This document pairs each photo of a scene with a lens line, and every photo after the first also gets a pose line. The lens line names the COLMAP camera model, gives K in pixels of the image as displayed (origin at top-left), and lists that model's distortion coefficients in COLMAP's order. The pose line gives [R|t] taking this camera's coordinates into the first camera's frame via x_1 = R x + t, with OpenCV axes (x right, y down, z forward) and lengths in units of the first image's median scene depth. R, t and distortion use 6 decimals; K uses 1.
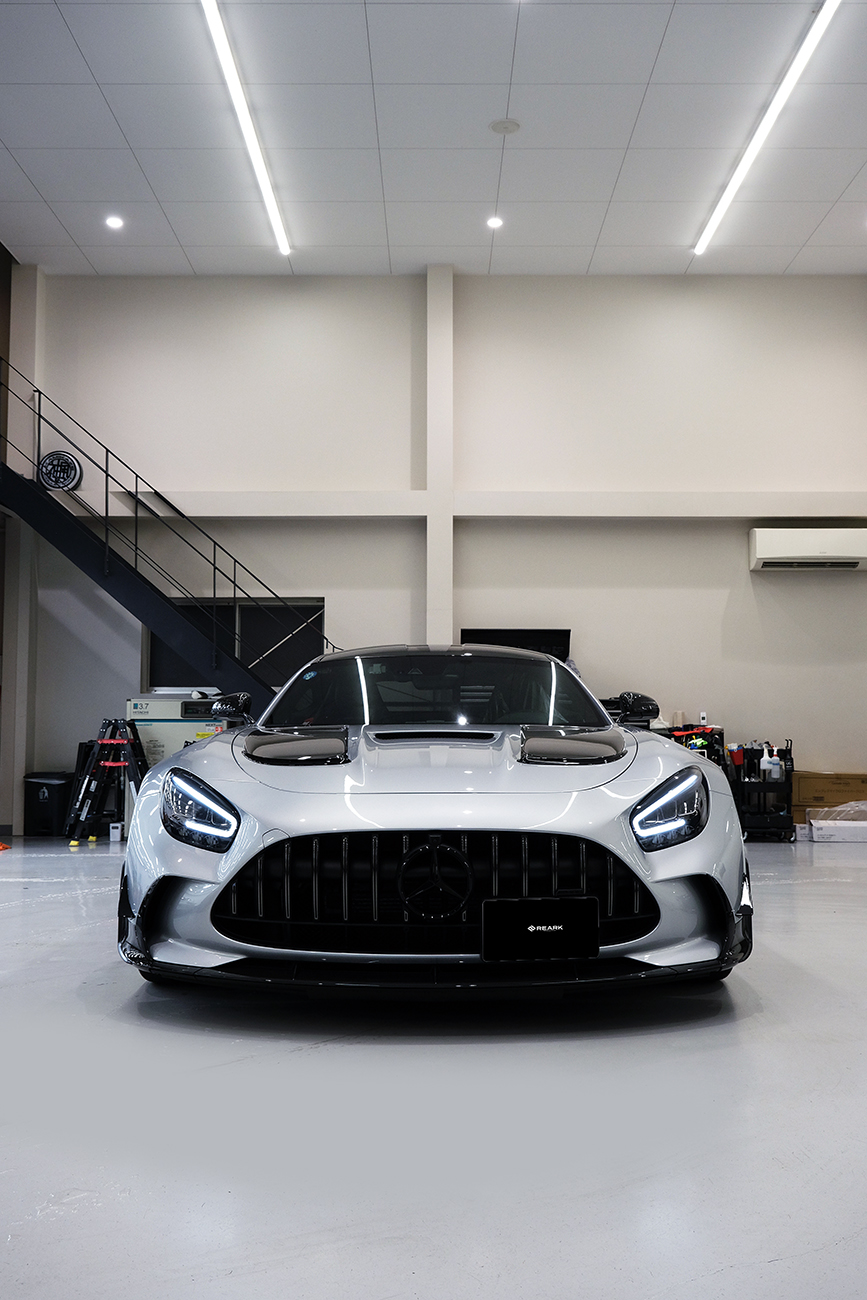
lens RADIAL K [[1225.2, 0, 433.5], [0, 1225.2, 650.0], [0, 0, 1]] dist [0.014897, 0.002189]
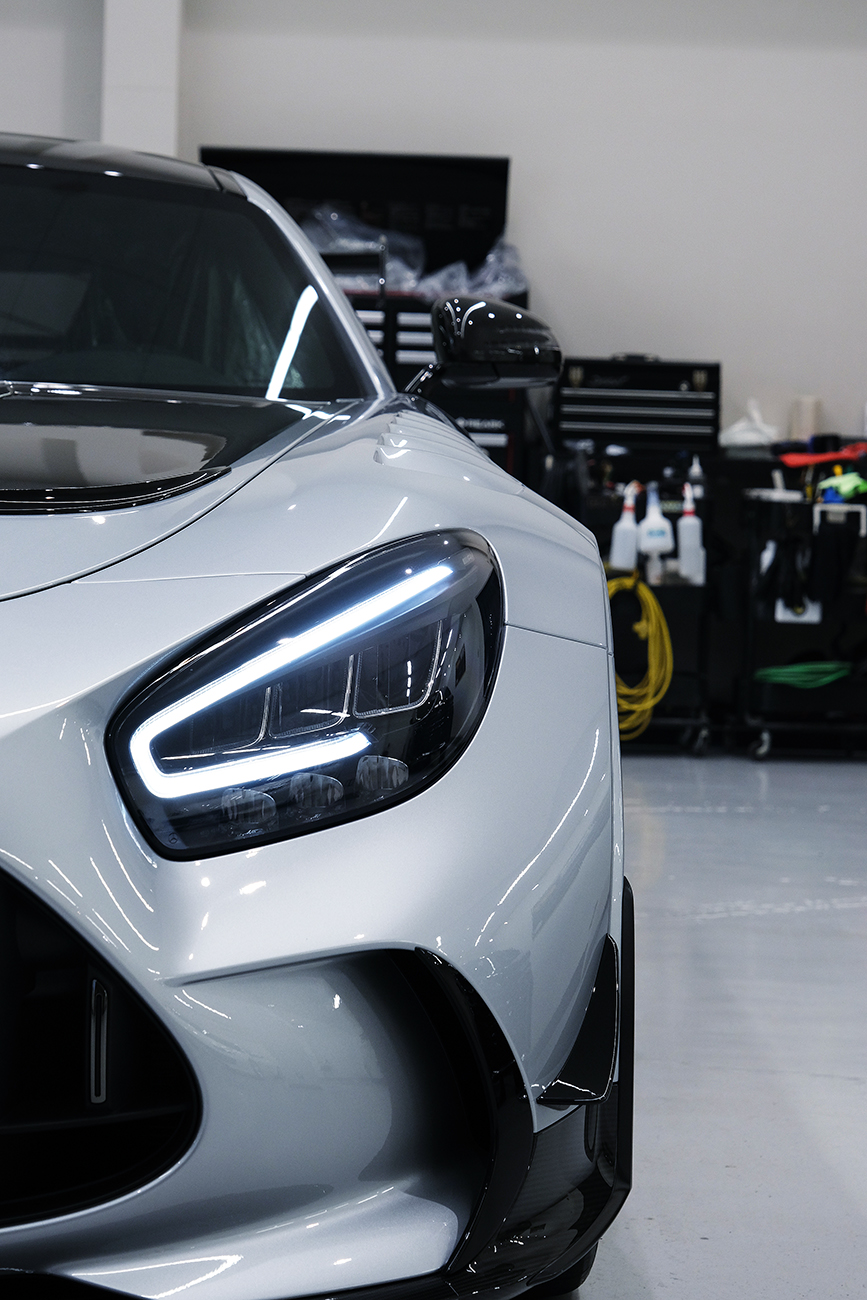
lens RADIAL K [[3035.0, 0, 433.5], [0, 3035.0, 650.0], [0, 0, 1]] dist [0.002349, -0.111692]
pose [[0.999160, 0.020627, 0.035413, 0.061276], [-0.025000, 0.991477, 0.127863, 0.012249], [-0.032474, -0.128641, 0.991159, 0.115579]]
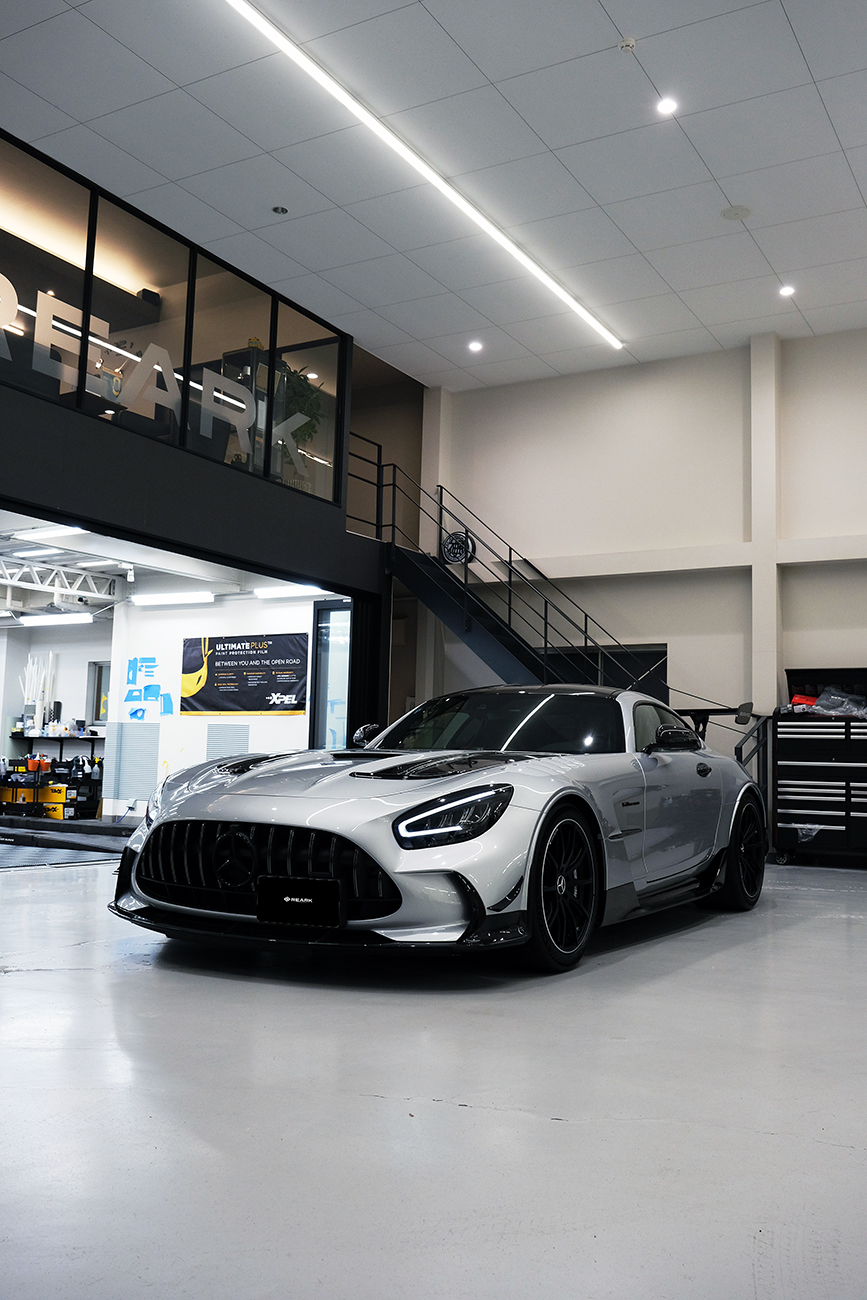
lens RADIAL K [[1116.0, 0, 433.5], [0, 1116.0, 650.0], [0, 0, 1]] dist [-0.012033, -0.002201]
pose [[0.876022, -0.027771, -0.481472, 0.223176], [0.008943, 0.999104, -0.041357, 0.003215], [0.482189, 0.031924, 0.875485, 0.006720]]
